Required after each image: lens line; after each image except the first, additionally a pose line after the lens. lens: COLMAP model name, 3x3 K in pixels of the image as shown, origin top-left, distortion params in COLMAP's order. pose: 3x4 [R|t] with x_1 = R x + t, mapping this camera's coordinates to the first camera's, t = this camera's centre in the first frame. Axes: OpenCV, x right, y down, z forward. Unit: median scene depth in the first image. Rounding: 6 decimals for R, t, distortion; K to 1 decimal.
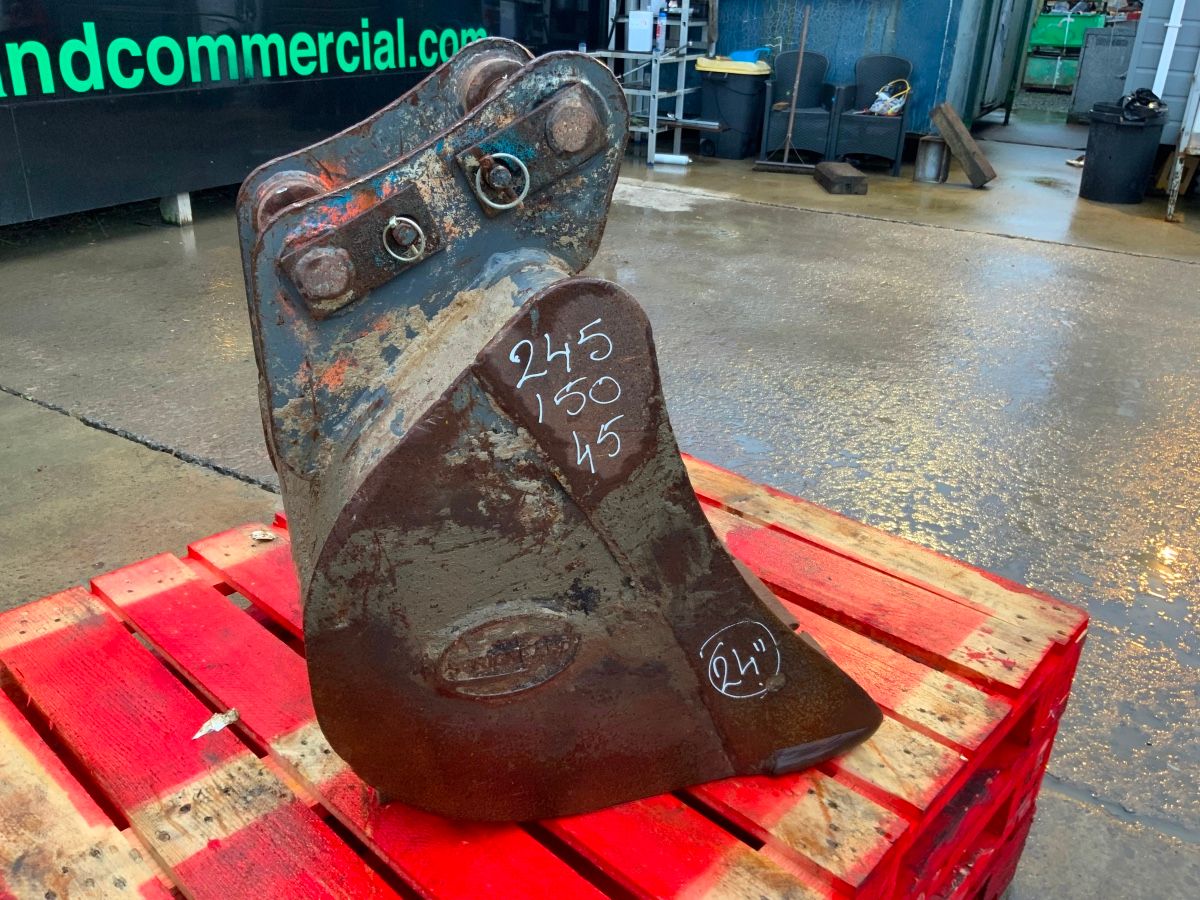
lens RADIAL K [[1000.9, 0, 597.6], [0, 1000.9, 449.0], [0, 0, 1]] dist [0.029960, -0.067121]
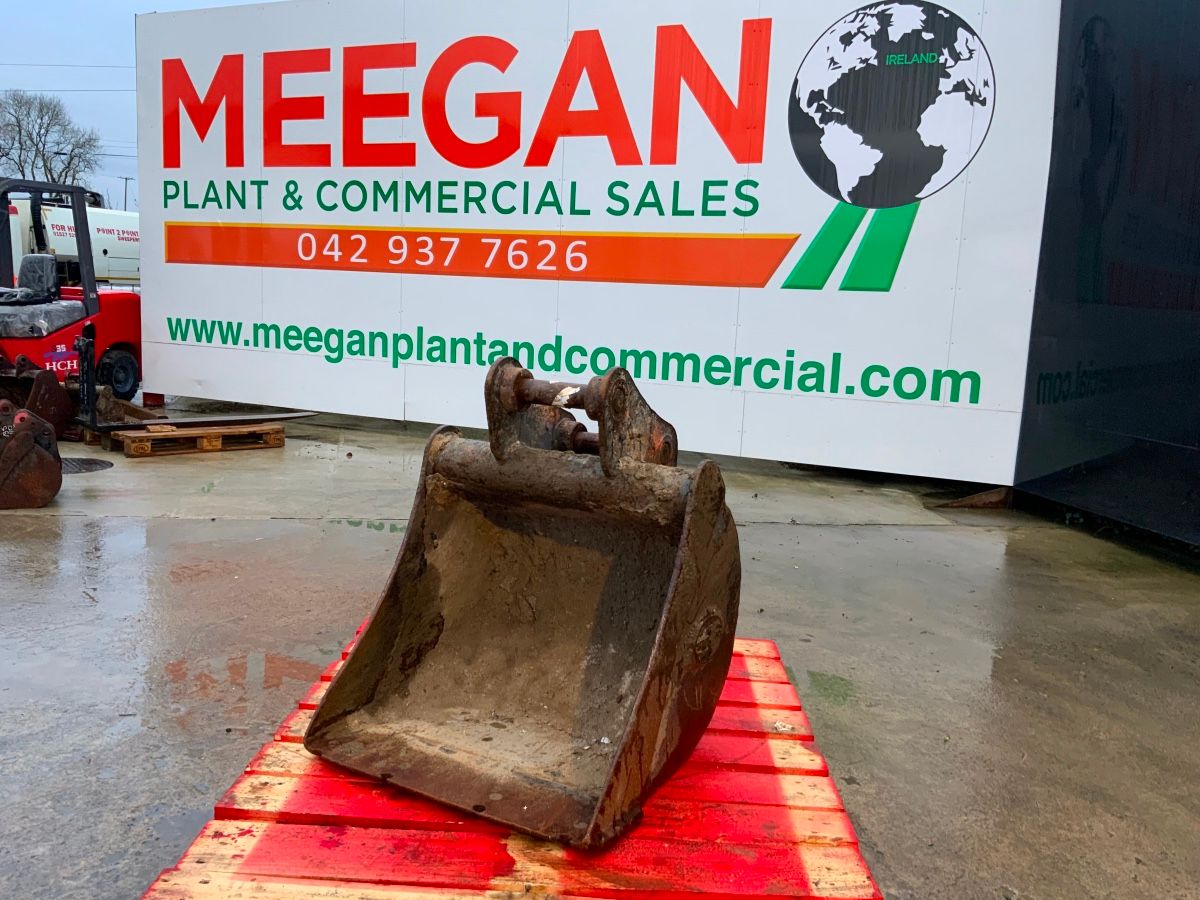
lens RADIAL K [[1000.9, 0, 601.5], [0, 1000.9, 452.4], [0, 0, 1]] dist [0.029960, -0.067121]
pose [[-0.753510, 0.025823, -0.656929, 1.110203], [-0.343782, 0.836252, 0.427197, -1.095355], [0.560390, 0.547737, -0.621246, 2.317613]]
